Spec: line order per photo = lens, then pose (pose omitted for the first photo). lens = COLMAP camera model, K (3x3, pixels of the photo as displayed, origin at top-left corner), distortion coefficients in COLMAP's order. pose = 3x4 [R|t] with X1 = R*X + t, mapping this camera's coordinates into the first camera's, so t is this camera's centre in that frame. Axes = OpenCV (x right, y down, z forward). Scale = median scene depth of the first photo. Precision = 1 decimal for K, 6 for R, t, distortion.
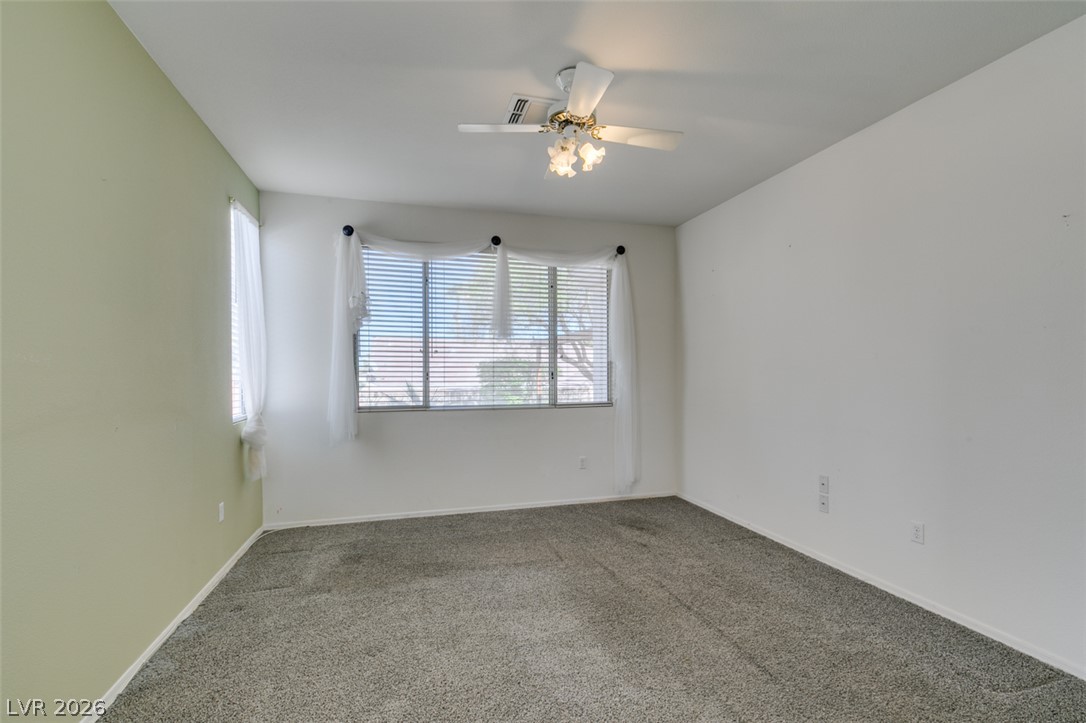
lens RADIAL K [[487.1, 0, 544.1], [0, 487.1, 360.2], [0, 0, 1]] dist [0.001624, -0.000230]
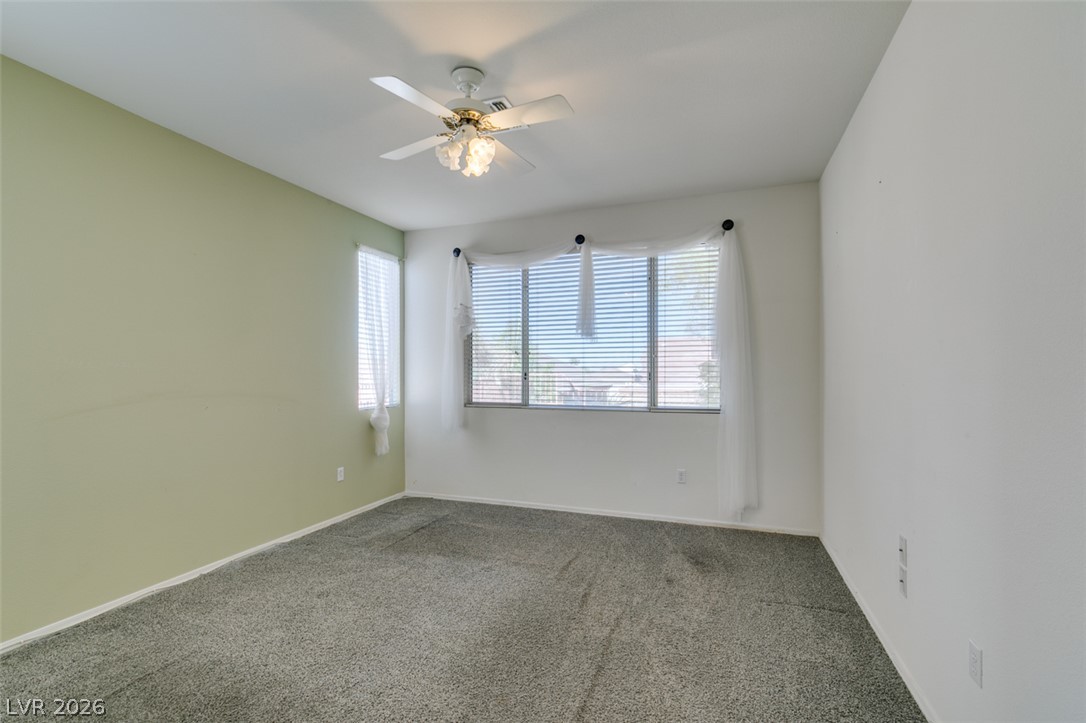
lens RADIAL K [[487.1, 0, 544.2], [0, 487.1, 356.9], [0, 0, 1]] dist [0.001624, -0.000230]
pose [[0.806130, -0.018696, -0.591443, 0.439196], [0.013467, 0.999822, -0.013249, 0.005412], [0.591585, 0.002716, 0.806238, 0.165744]]
